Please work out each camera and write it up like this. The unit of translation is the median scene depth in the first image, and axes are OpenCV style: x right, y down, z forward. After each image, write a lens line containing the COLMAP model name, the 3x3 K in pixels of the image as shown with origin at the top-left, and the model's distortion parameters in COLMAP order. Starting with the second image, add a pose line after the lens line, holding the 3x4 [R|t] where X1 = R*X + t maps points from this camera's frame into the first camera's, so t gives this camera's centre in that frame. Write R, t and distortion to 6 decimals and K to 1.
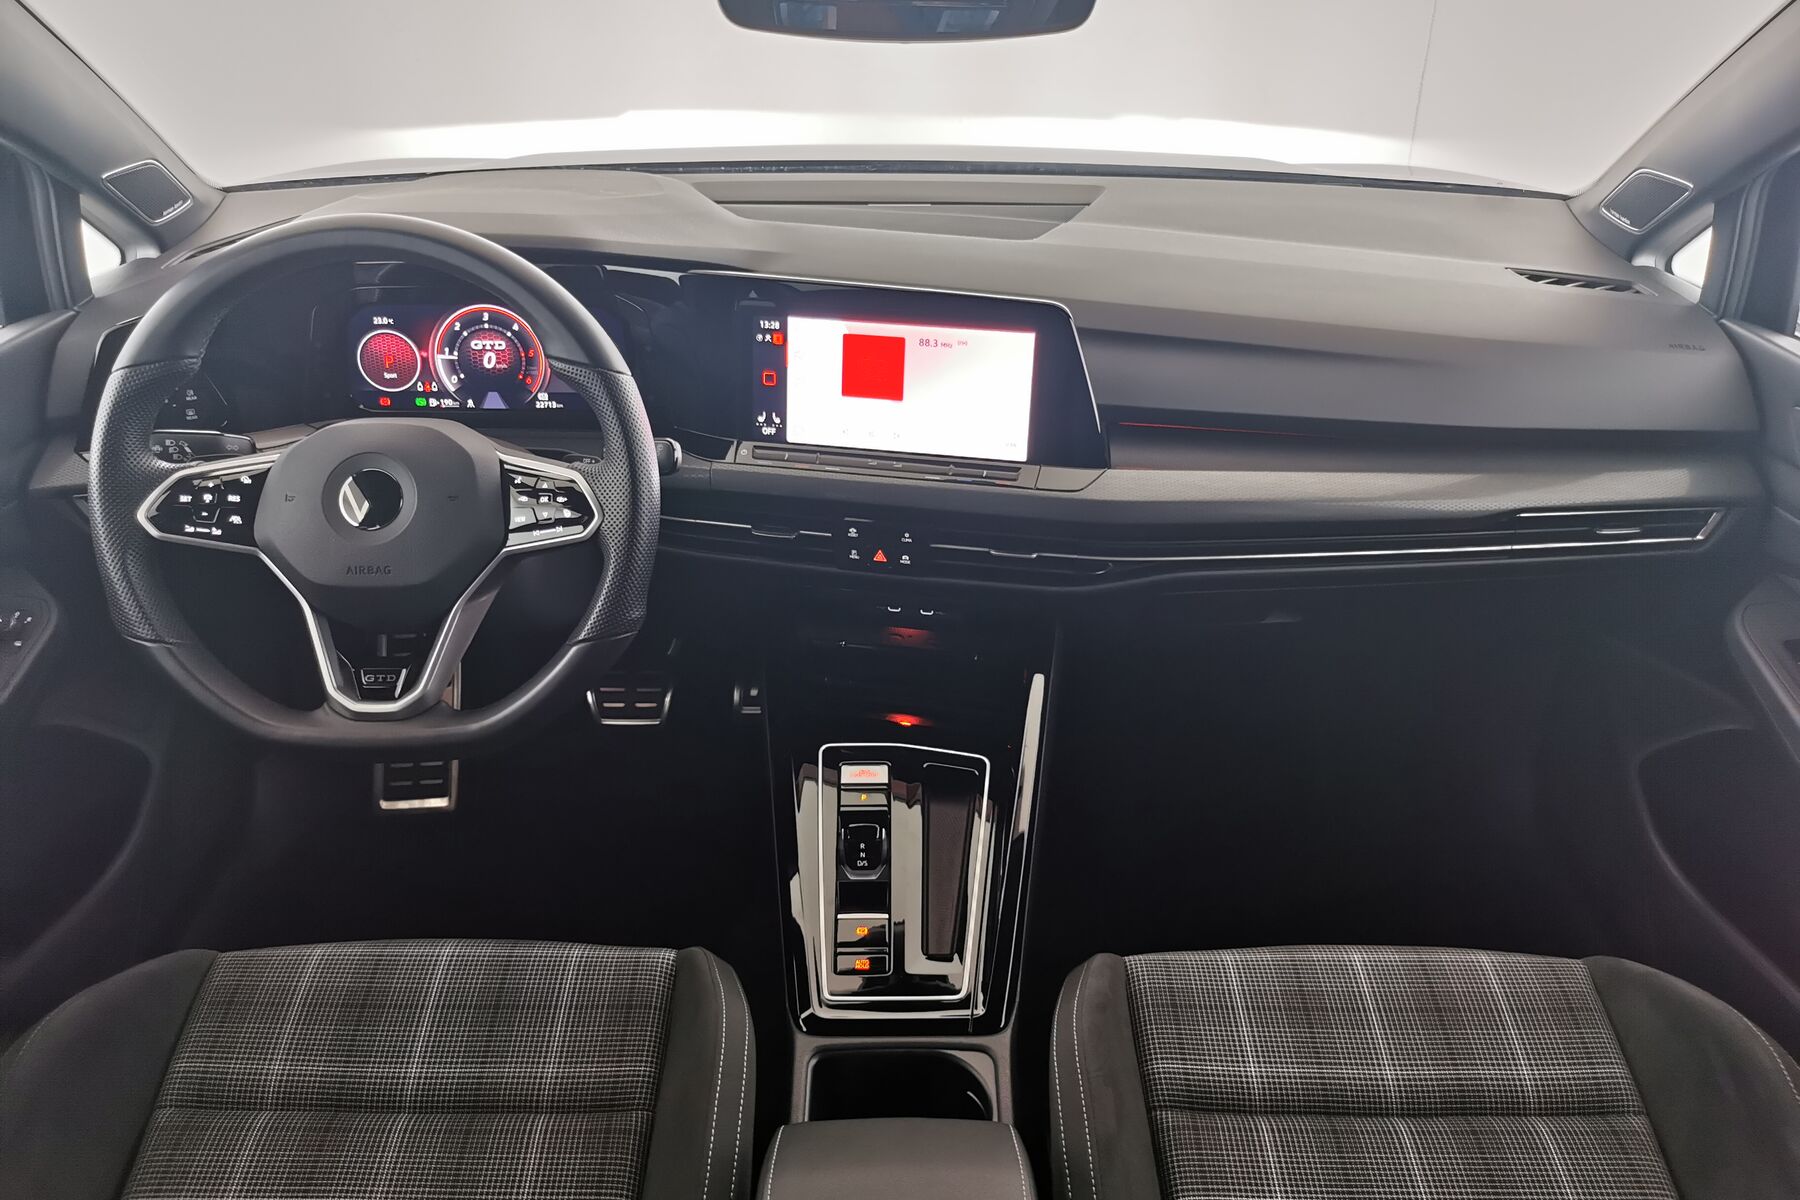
lens RADIAL K [[1392.0, 0, 908.9], [0, 1392.0, 604.0], [0, 0, 1]] dist [0.009910, 0.019068]
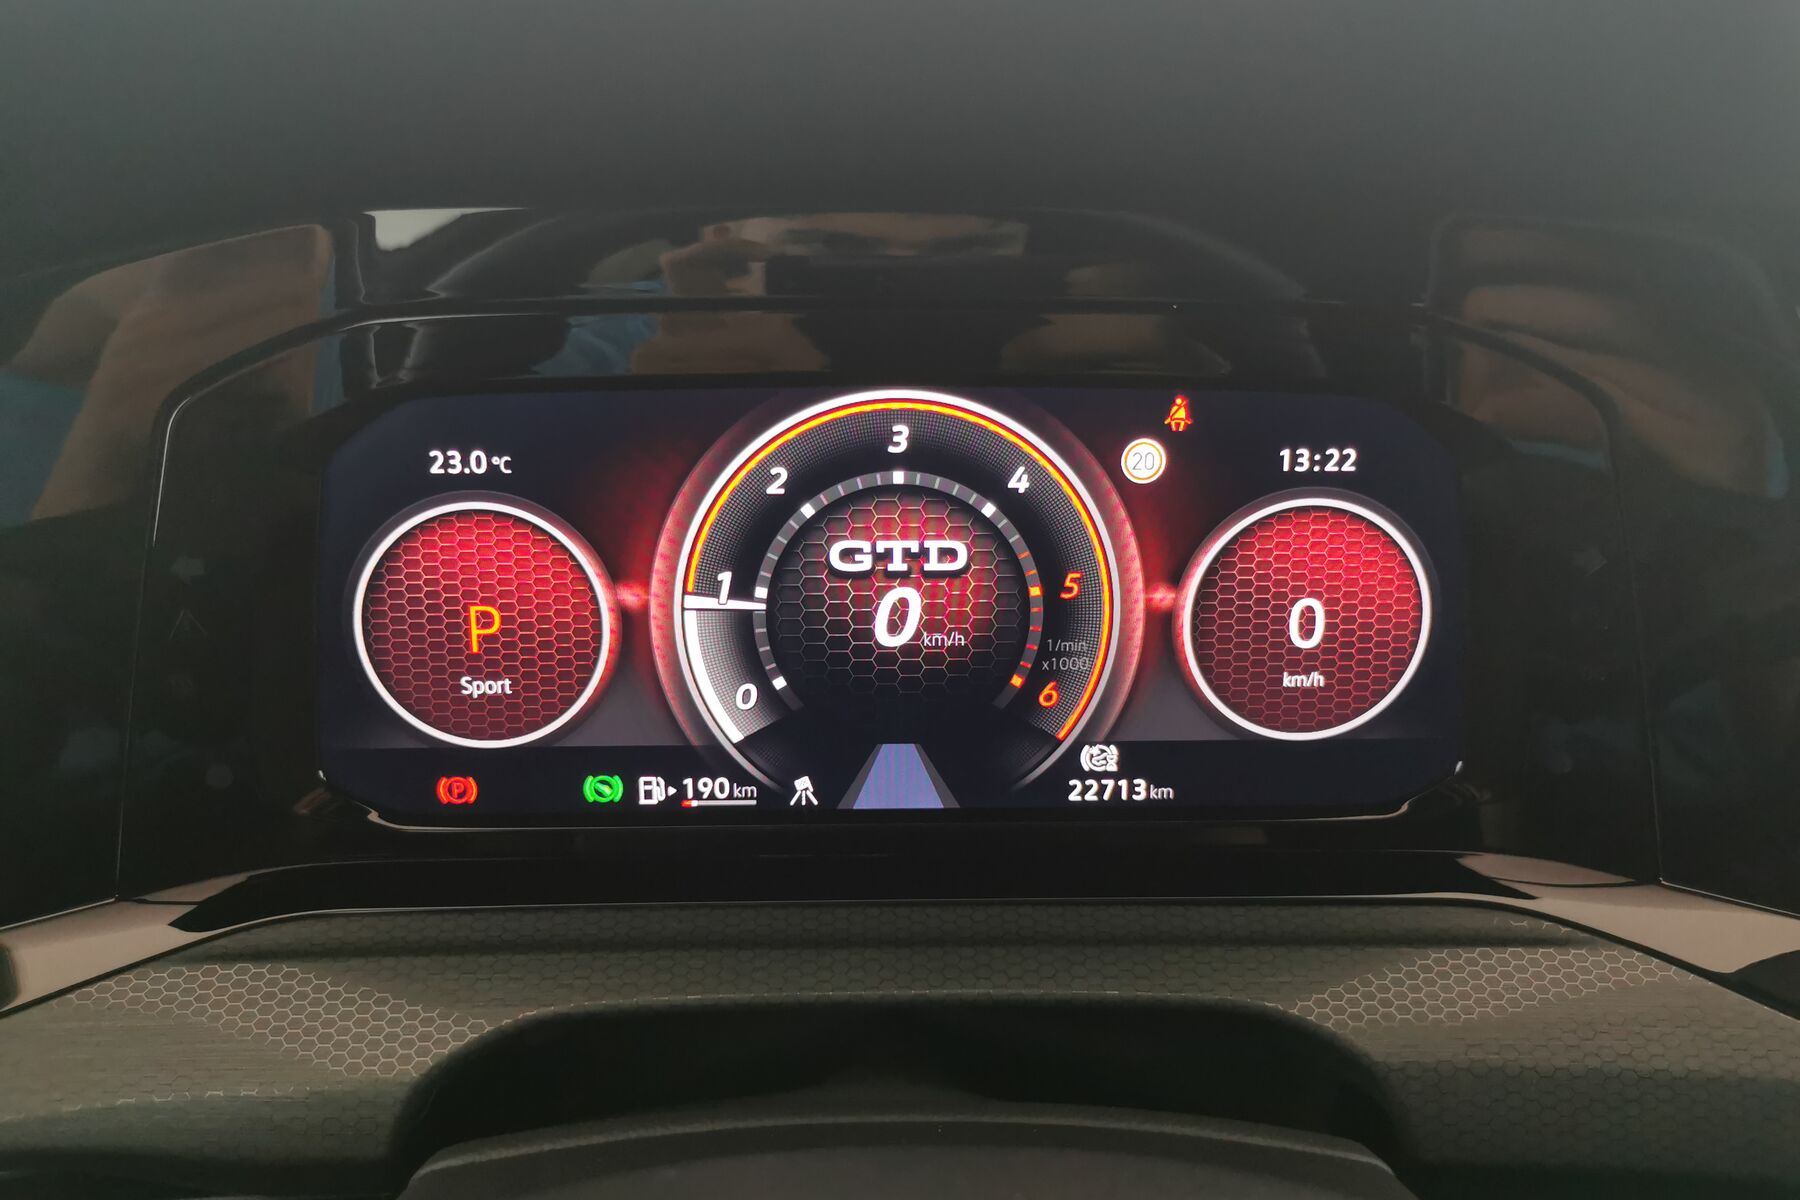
lens RADIAL K [[1392.0, 0, 887.3], [0, 1392.0, 600.7], [0, 0, 1]] dist [0.009910, 0.019068]
pose [[0.999726, -0.012643, 0.019691, -0.317185], [0.015424, 0.988840, -0.148178, -0.146336], [-0.017597, 0.148441, 0.988765, 0.783995]]
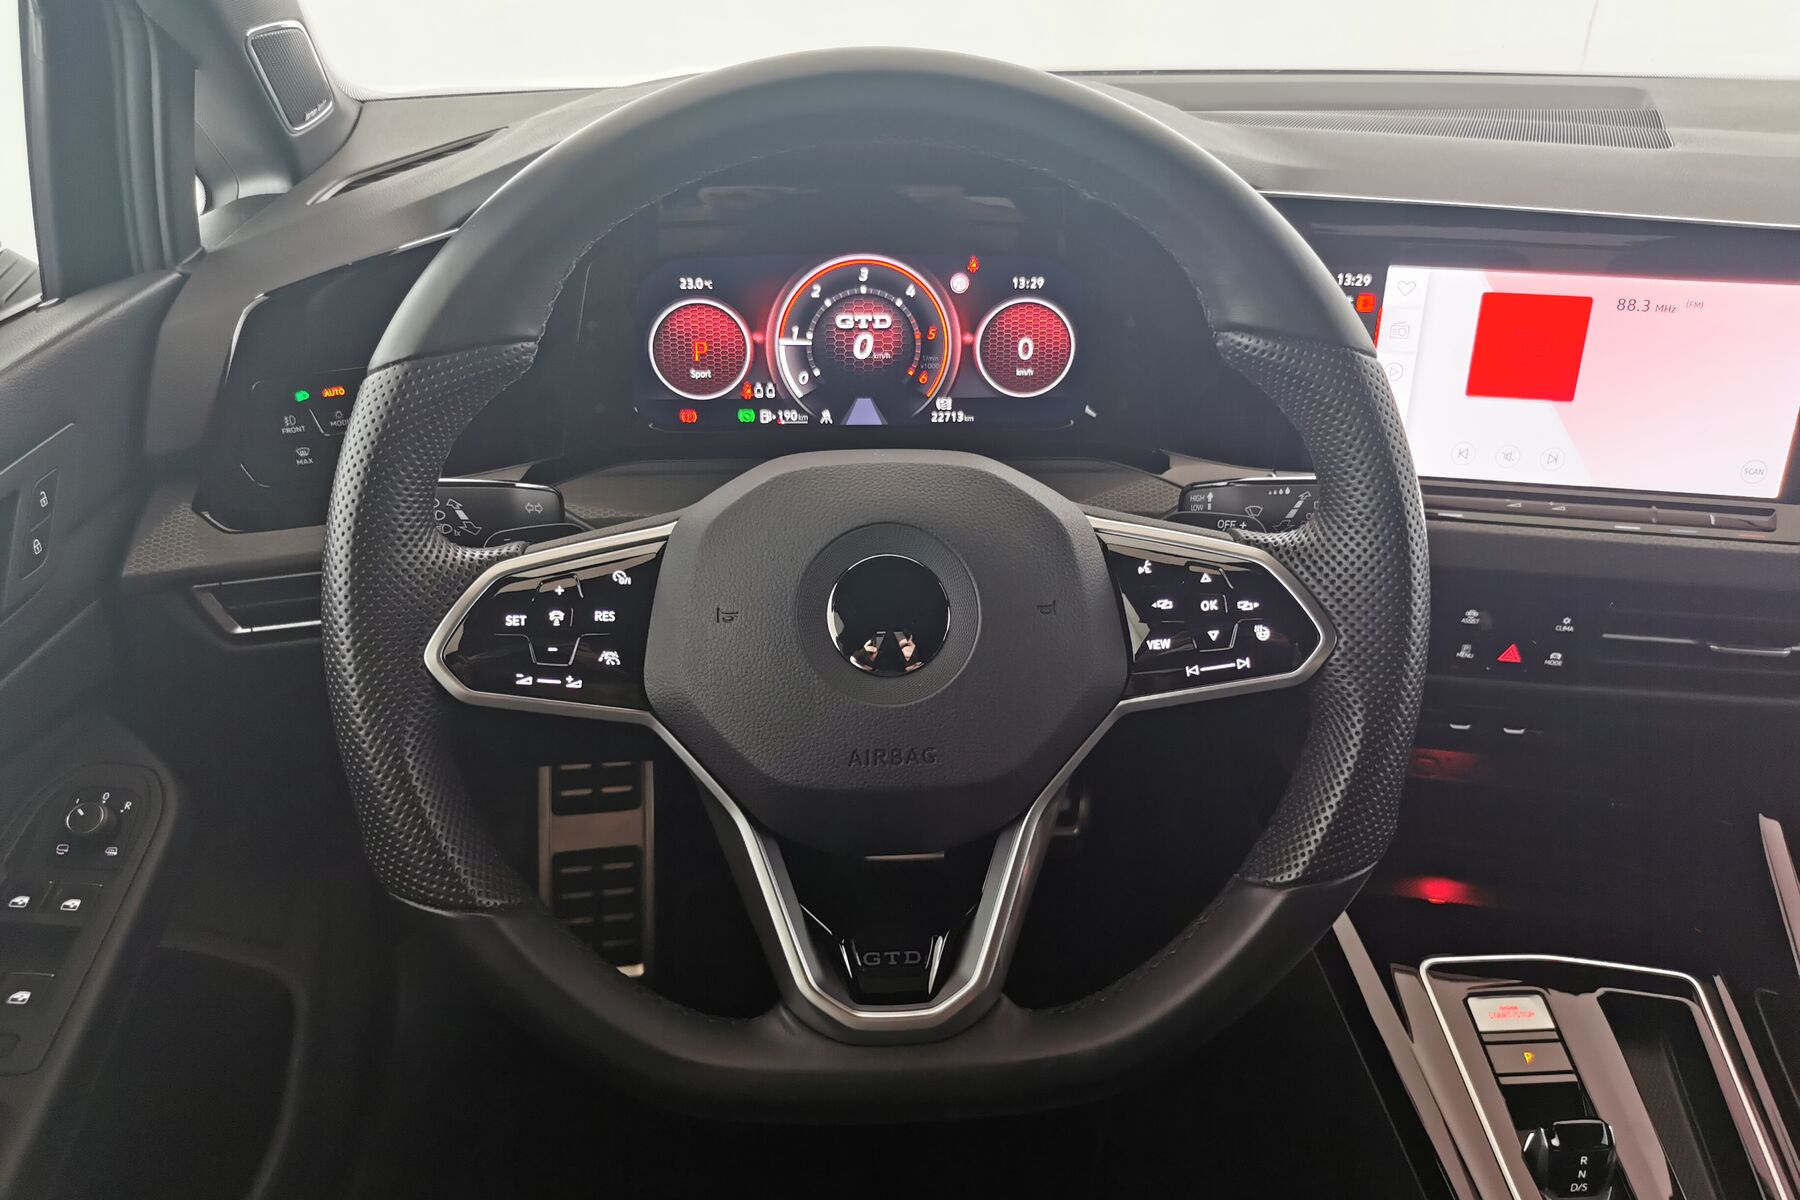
lens RADIAL K [[1392.0, 0, 892.3], [0, 1392.0, 601.5], [0, 0, 1]] dist [0.009910, 0.019068]
pose [[0.998800, -0.020233, 0.044590, -0.327856], [0.020231, 0.999795, 0.000503, -0.064533], [-0.044591, 0.000400, 0.999005, 0.399062]]
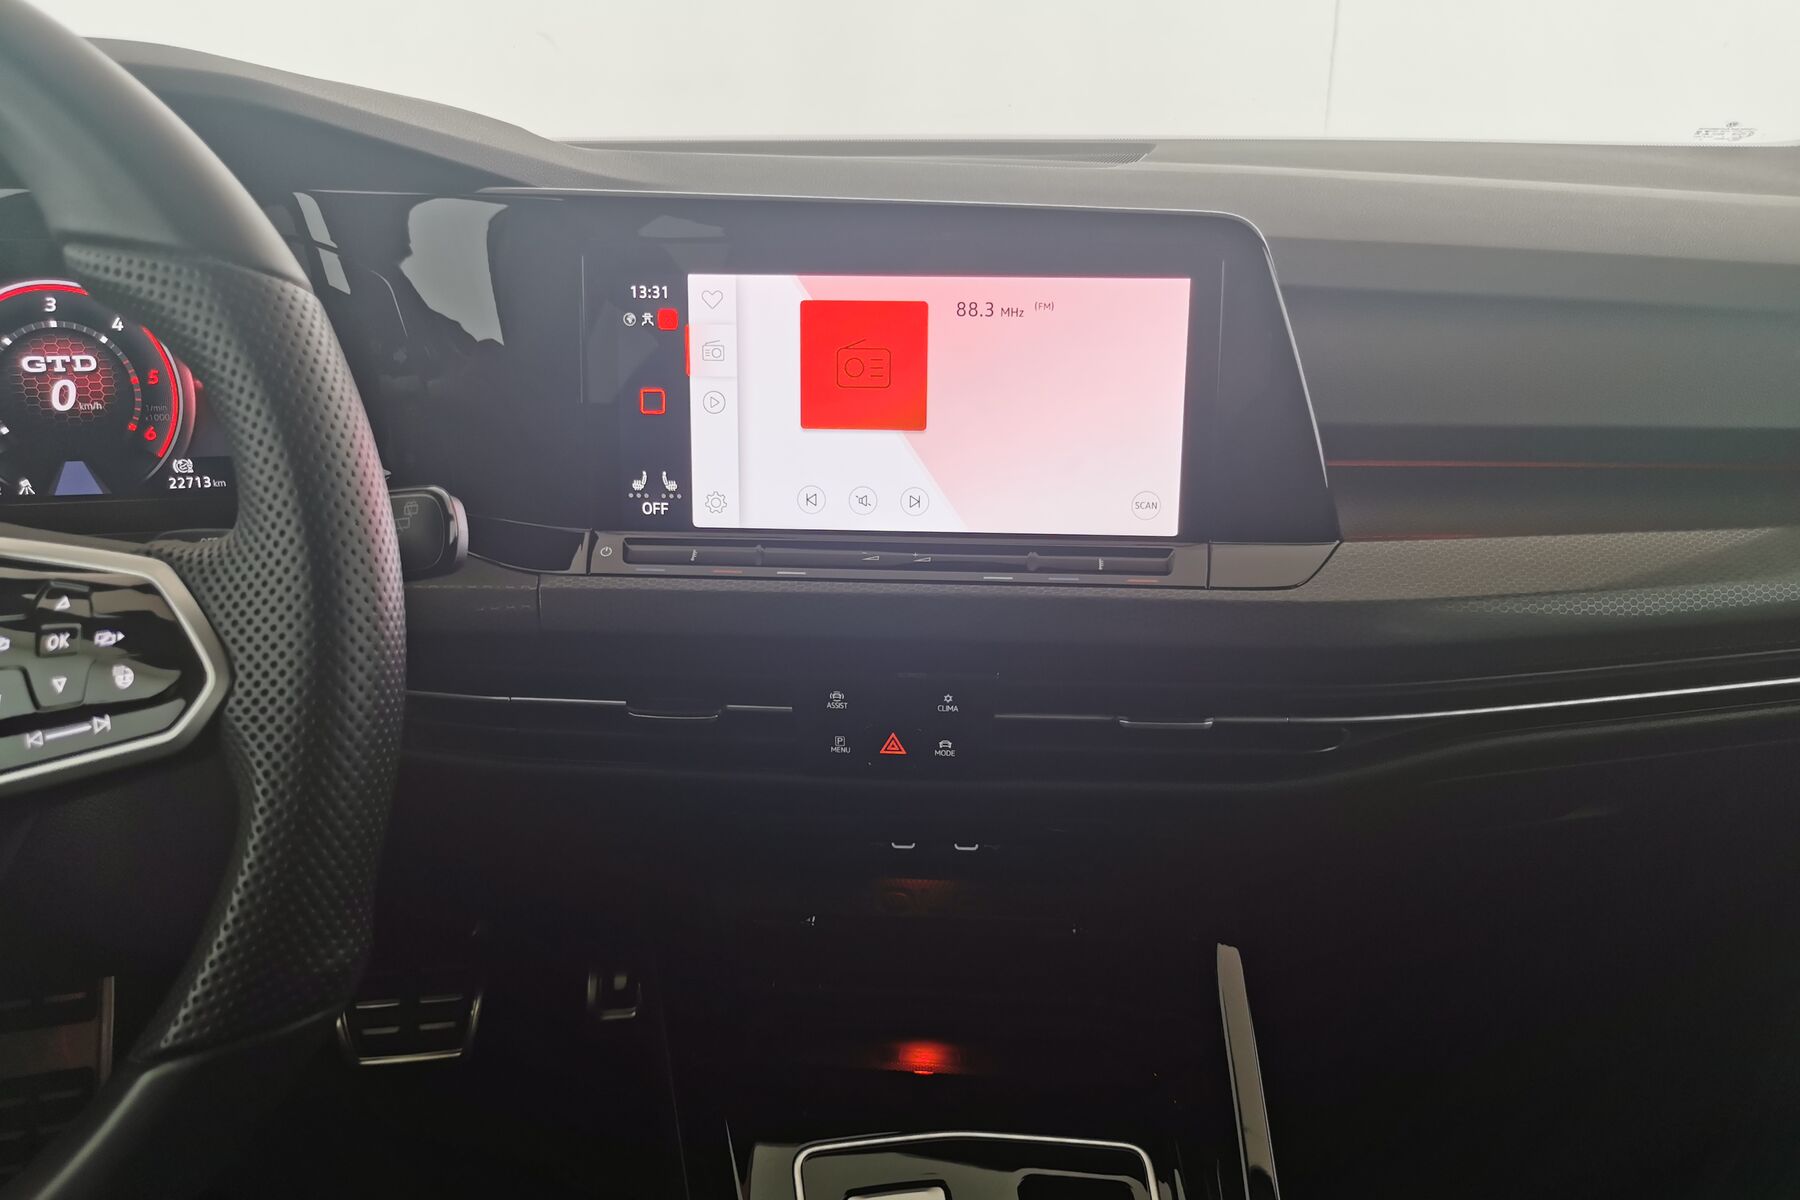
lens RADIAL K [[1392.0, 0, 897.0], [0, 1392.0, 611.1], [0, 0, 1]] dist [0.009910, 0.019068]
pose [[0.991523, -0.054999, 0.117721, -0.076571], [0.069770, 0.989666, -0.125276, -0.019537], [-0.109614, 0.132427, 0.985113, 0.512731]]
